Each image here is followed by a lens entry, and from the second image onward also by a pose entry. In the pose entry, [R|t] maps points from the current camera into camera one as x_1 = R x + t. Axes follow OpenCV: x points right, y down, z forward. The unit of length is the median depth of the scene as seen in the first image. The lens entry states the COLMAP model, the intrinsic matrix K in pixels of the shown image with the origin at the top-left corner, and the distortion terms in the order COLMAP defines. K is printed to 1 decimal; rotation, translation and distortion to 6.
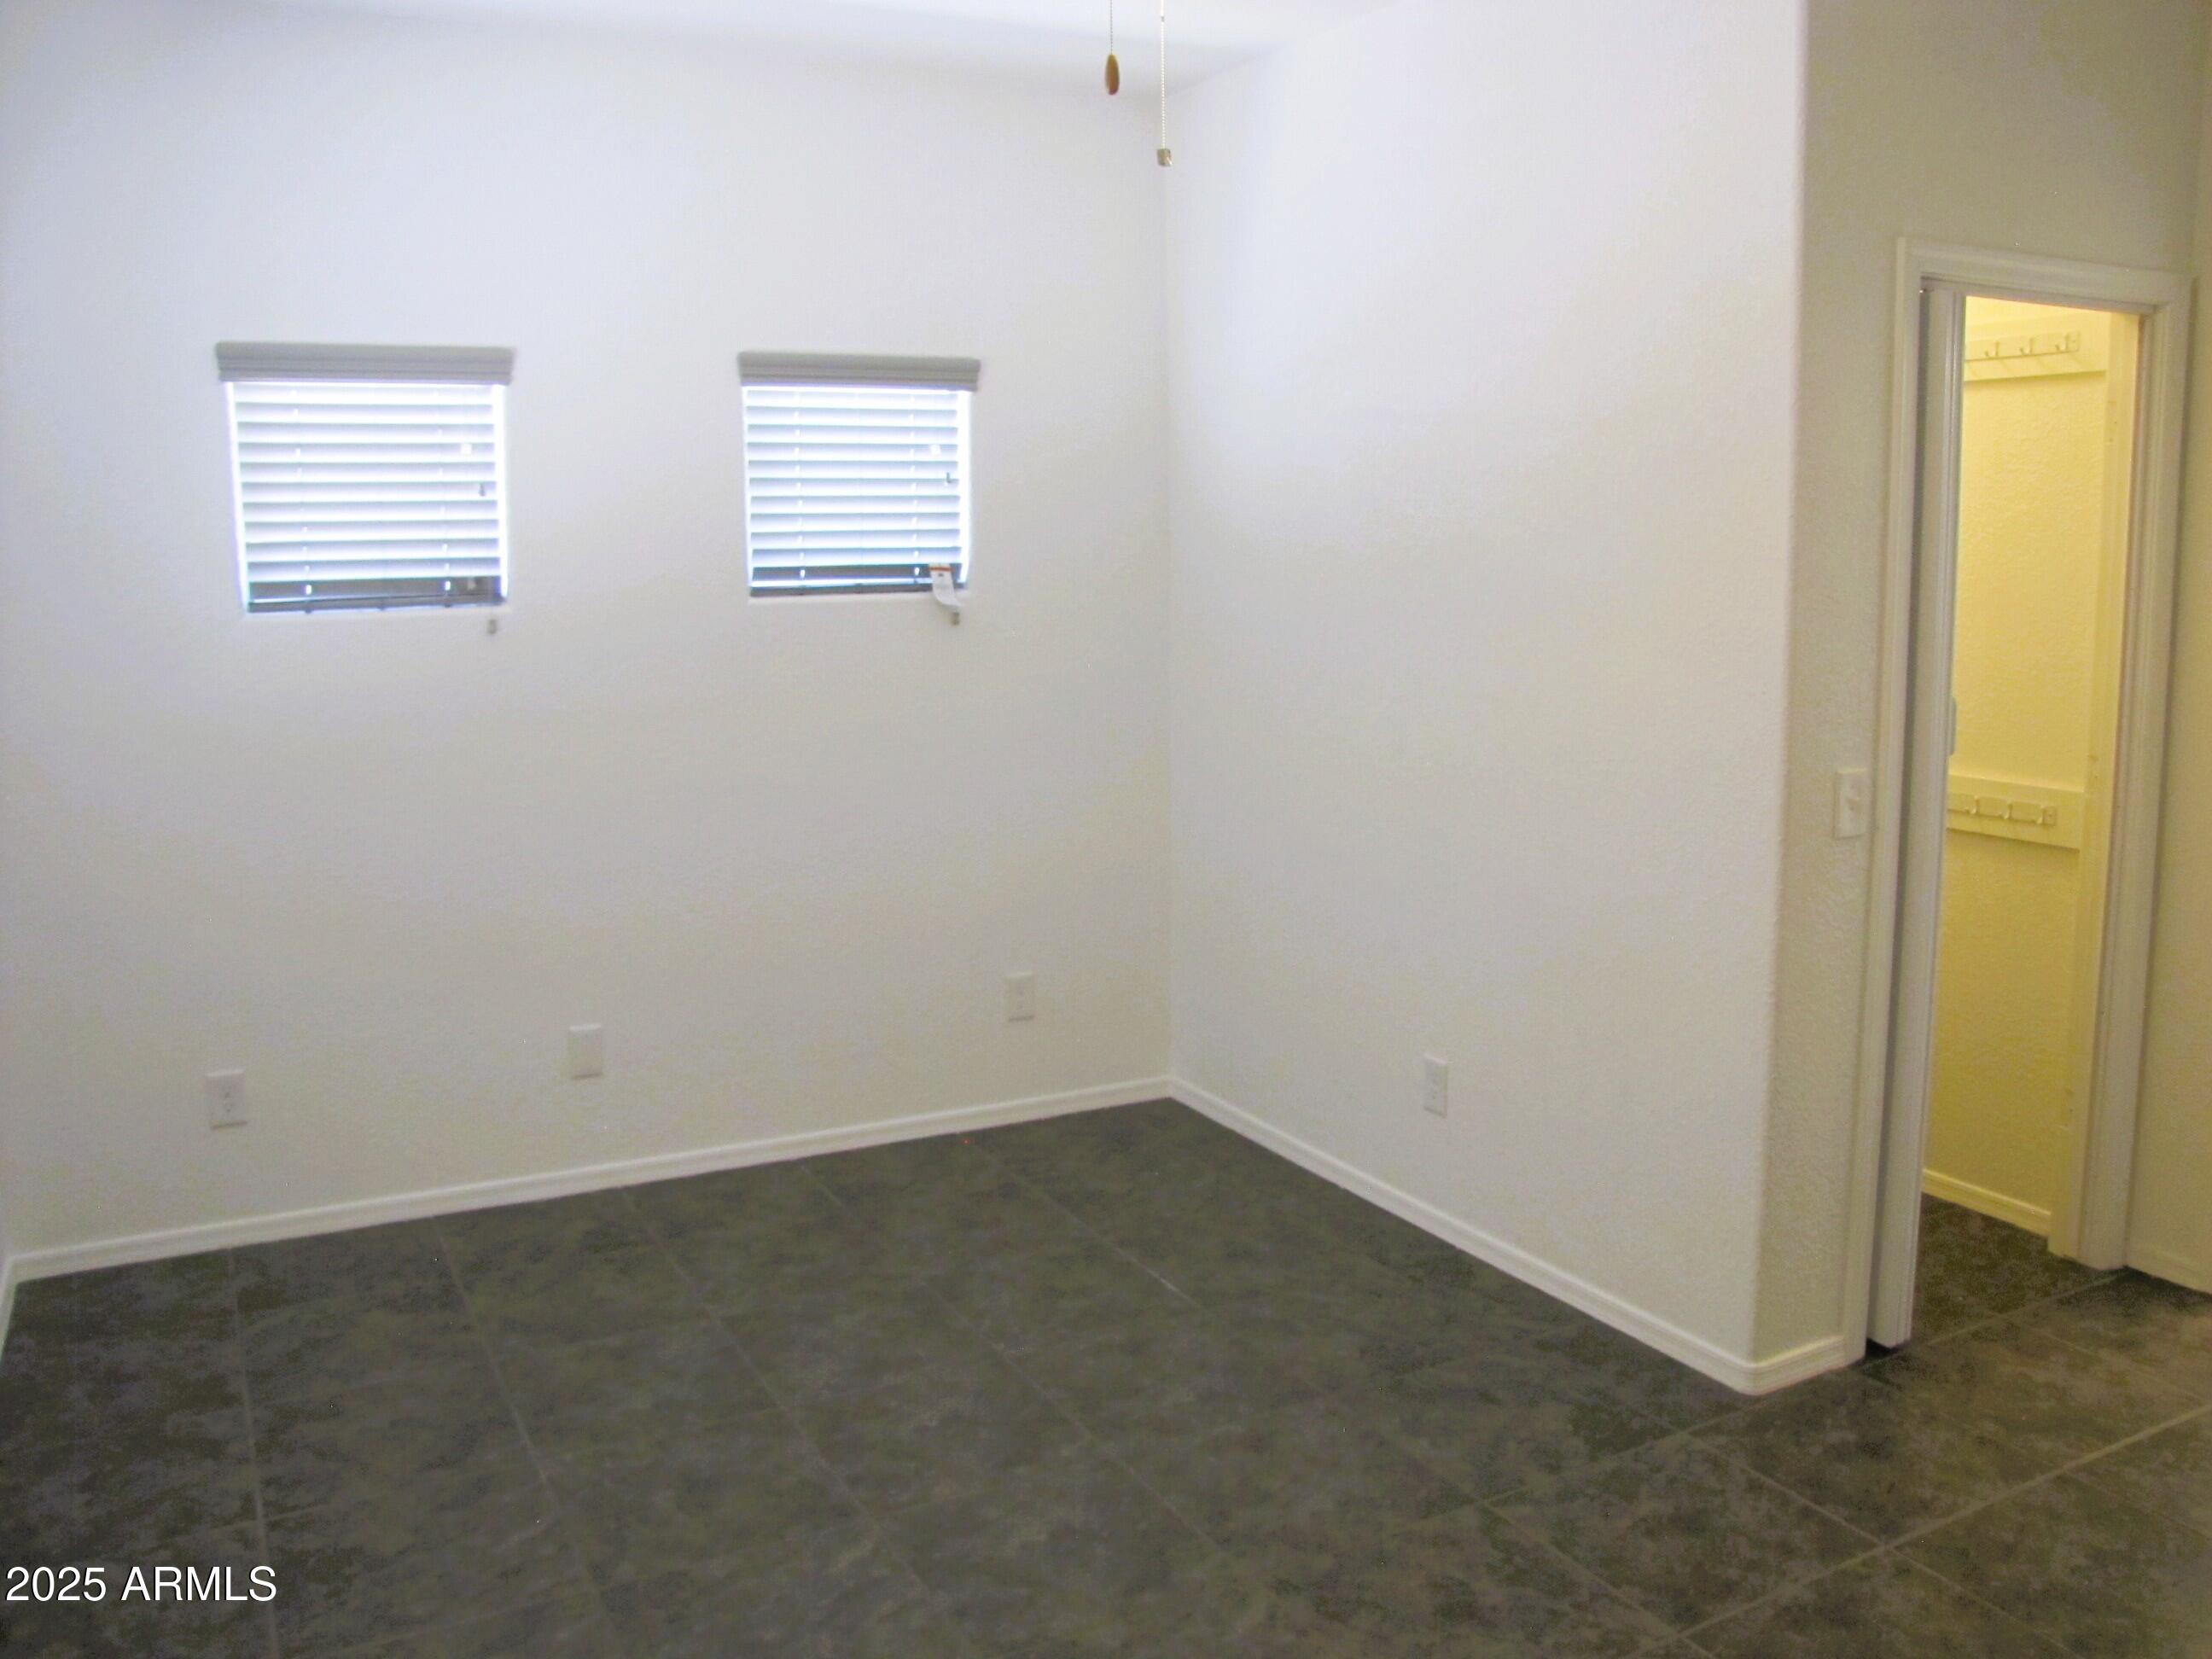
lens RADIAL K [[1918.3, 0, 1116.8], [0, 1918.3, 830.4], [0, 0, 1]] dist [-0.112374, 0.046243]
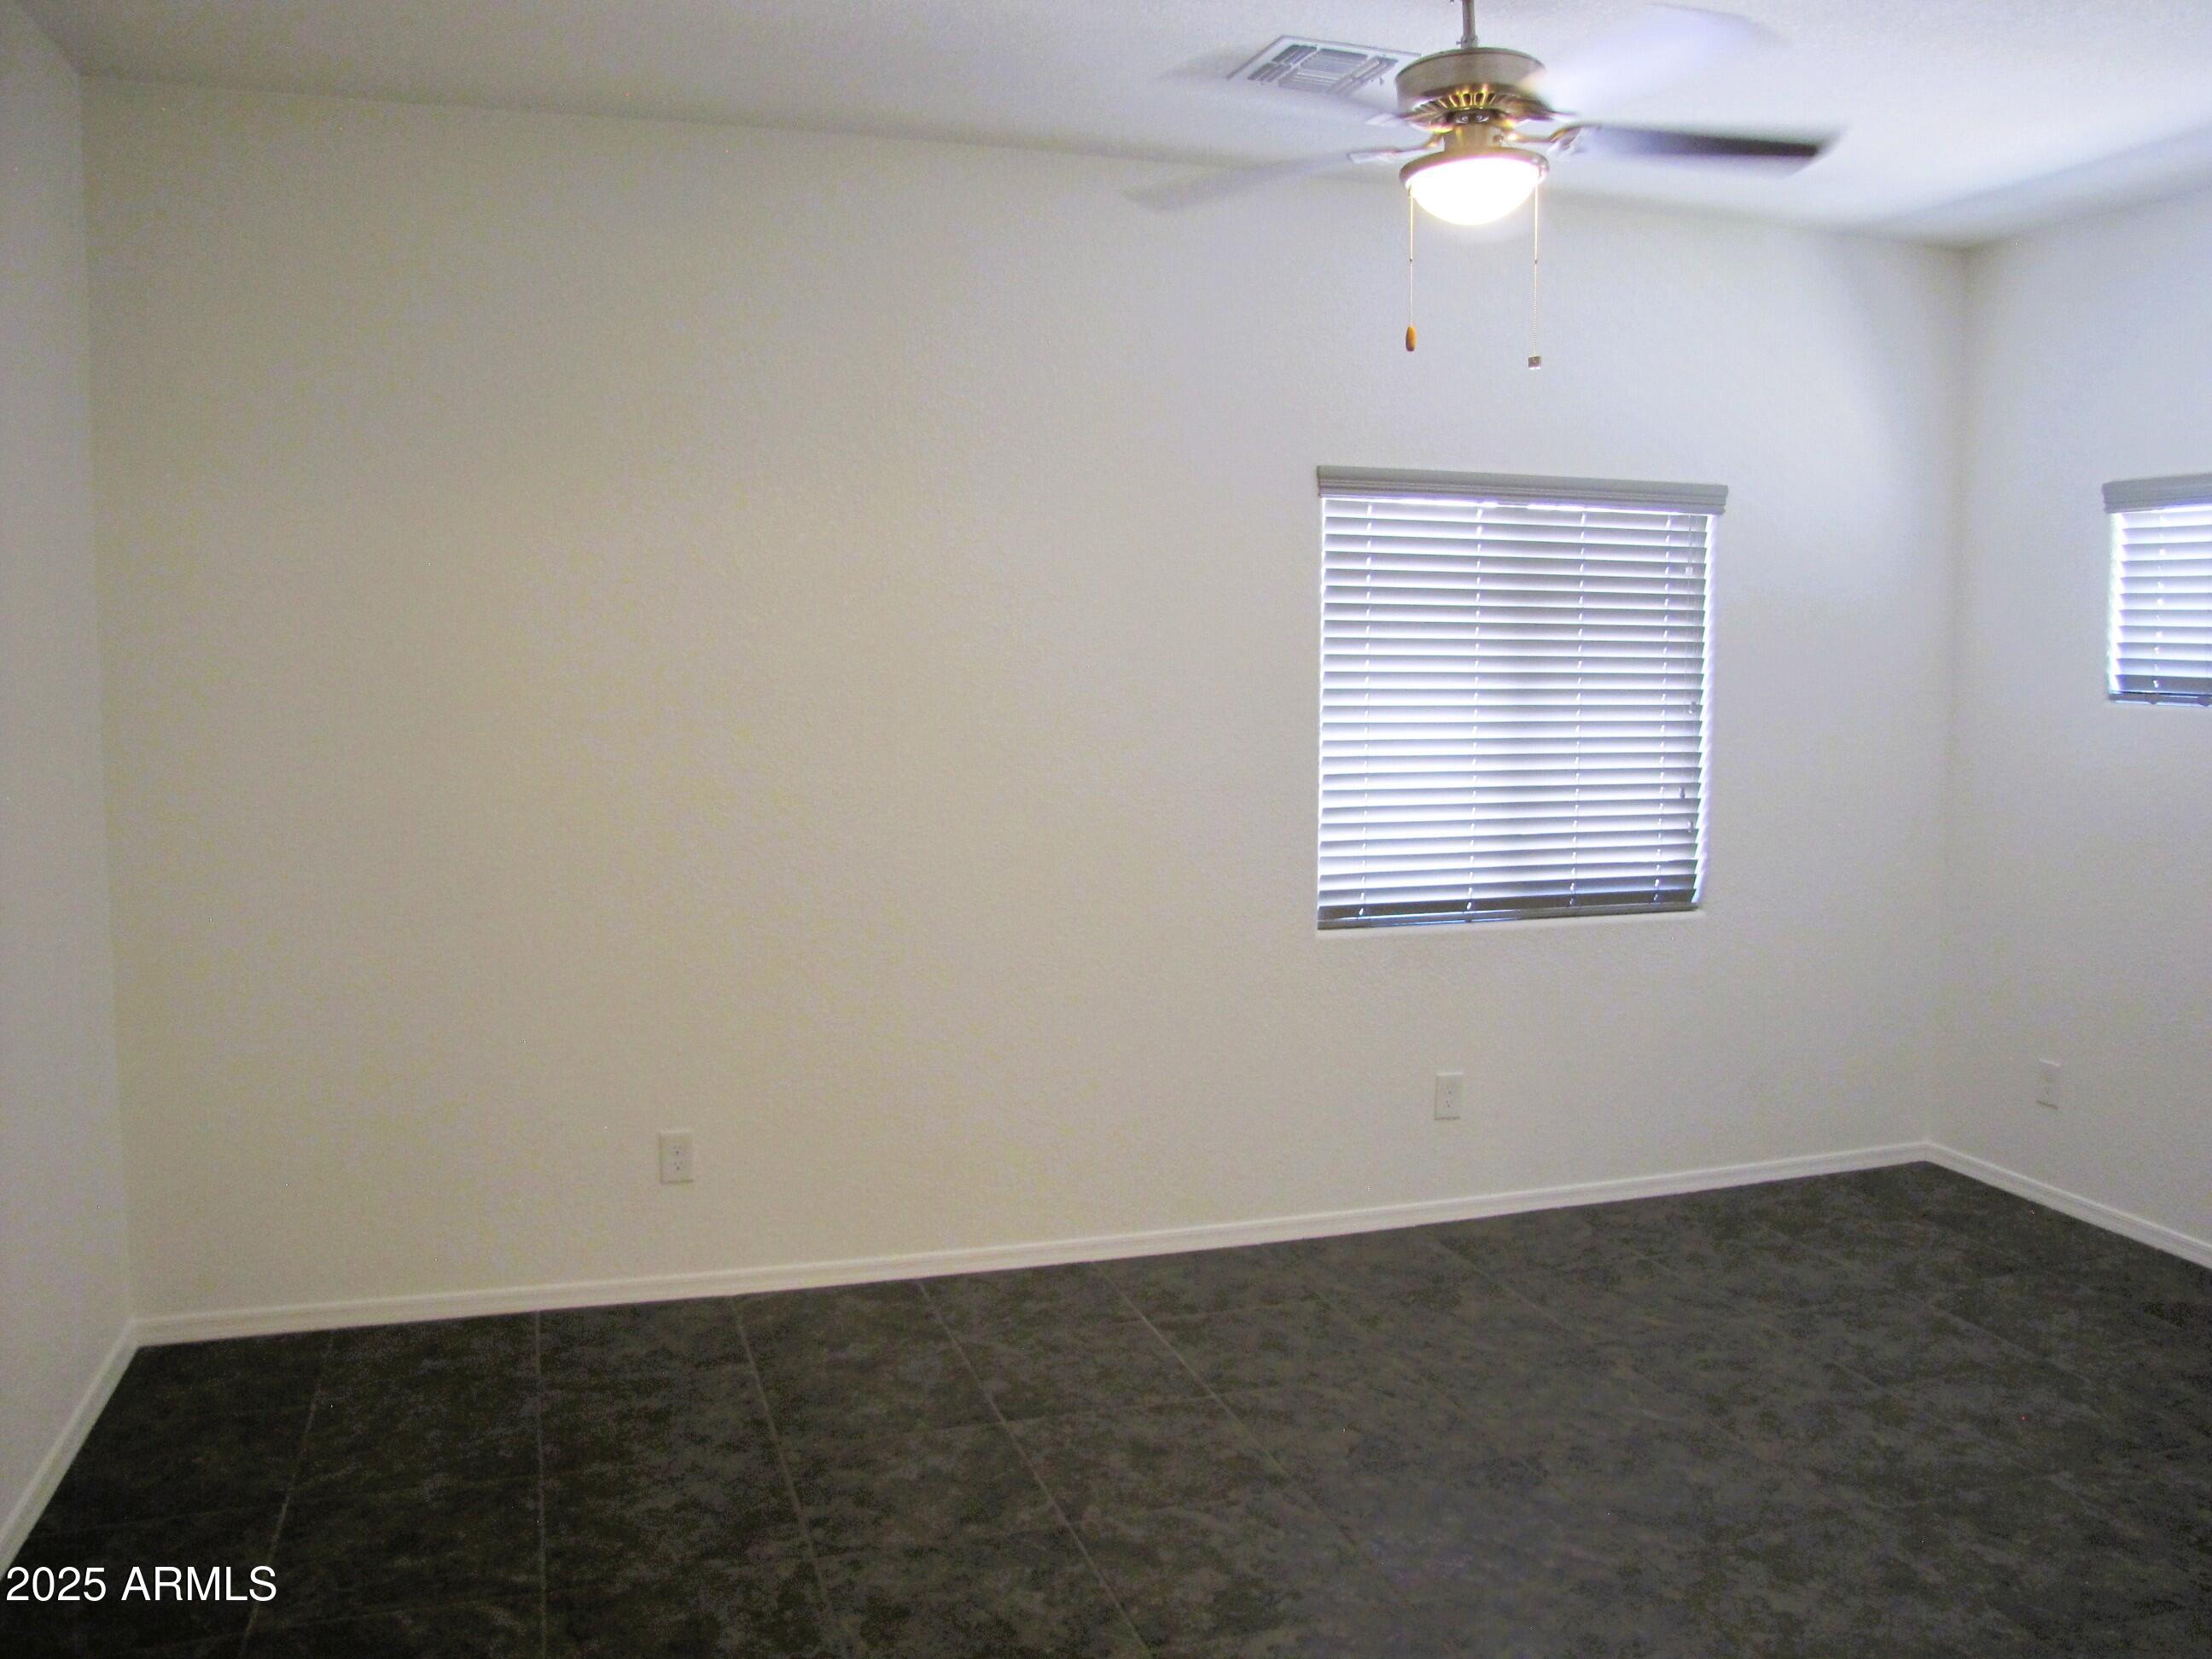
lens RADIAL K [[1918.3, 0, 1118.8], [0, 1918.3, 828.2], [0, 0, 1]] dist [-0.112374, 0.046243]
pose [[-0.187844, 0.109648, -0.976059, 0.904161], [-0.167004, 0.975713, 0.141749, -0.102819], [0.967897, 0.189633, -0.164971, 0.618352]]
